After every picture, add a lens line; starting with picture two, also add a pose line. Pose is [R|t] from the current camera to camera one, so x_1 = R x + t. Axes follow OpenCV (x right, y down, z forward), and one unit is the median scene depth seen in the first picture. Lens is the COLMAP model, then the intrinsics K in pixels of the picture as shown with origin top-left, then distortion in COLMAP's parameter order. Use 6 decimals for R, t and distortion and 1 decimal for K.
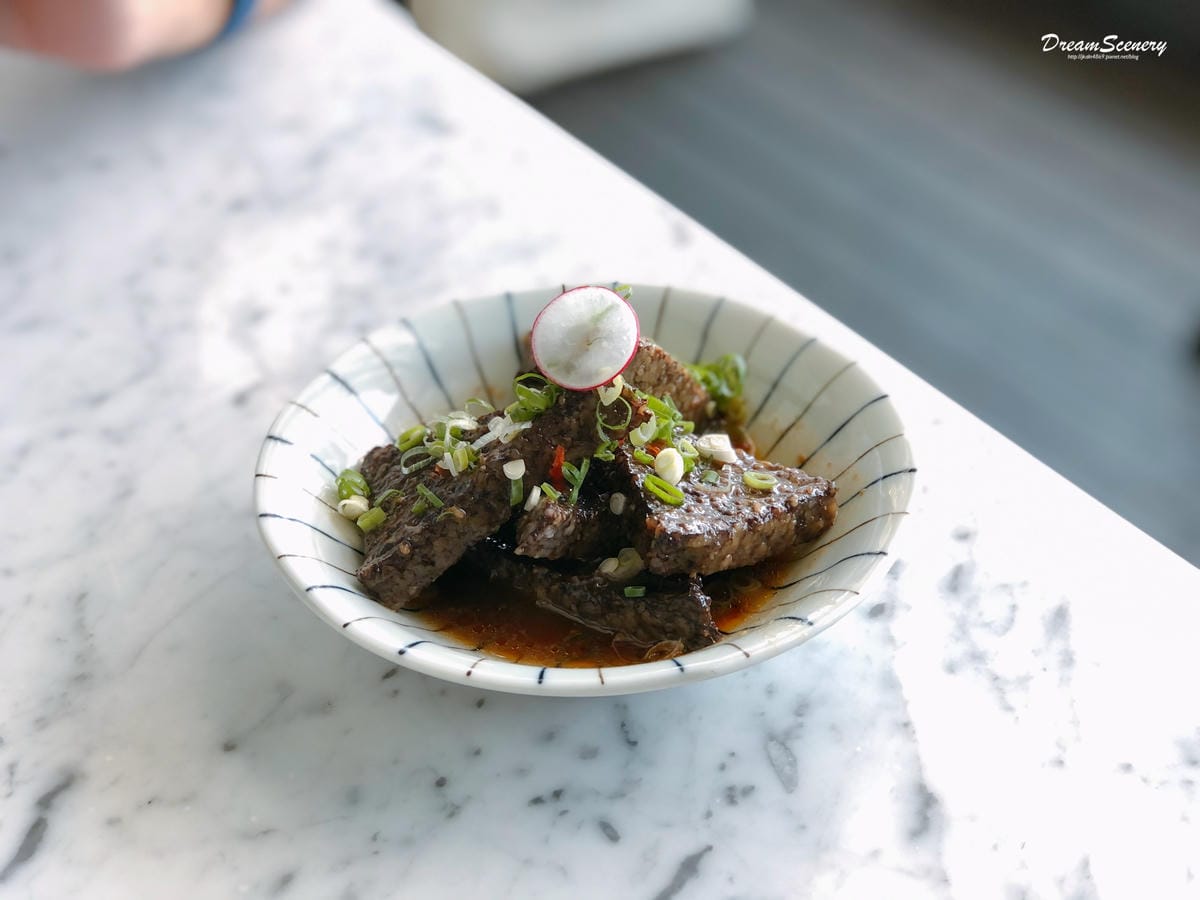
lens RADIAL K [[1825.5, 0, 600.0], [0, 1825.5, 450.0], [0, 0, 1]] dist [-0.143341, 1.271529]
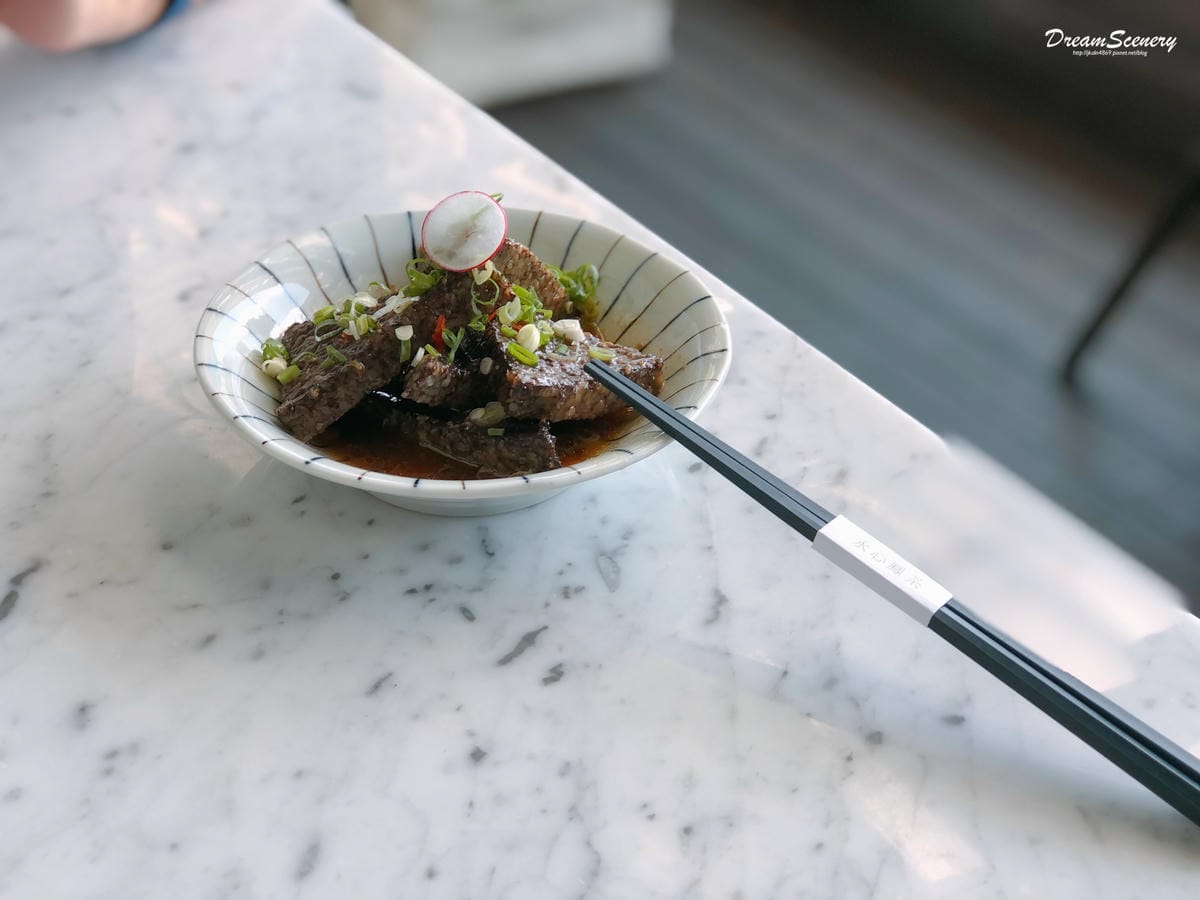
lens RADIAL K [[1825.5, 0, 600.0], [0, 1825.5, 450.0], [0, 0, 1]] dist [-0.143341, 1.271529]
pose [[0.998735, 0.034138, 0.036929, 0.043754], [-0.032984, 0.998962, -0.031427, 0.125034], [-0.037964, 0.030169, 0.998824, -0.254215]]
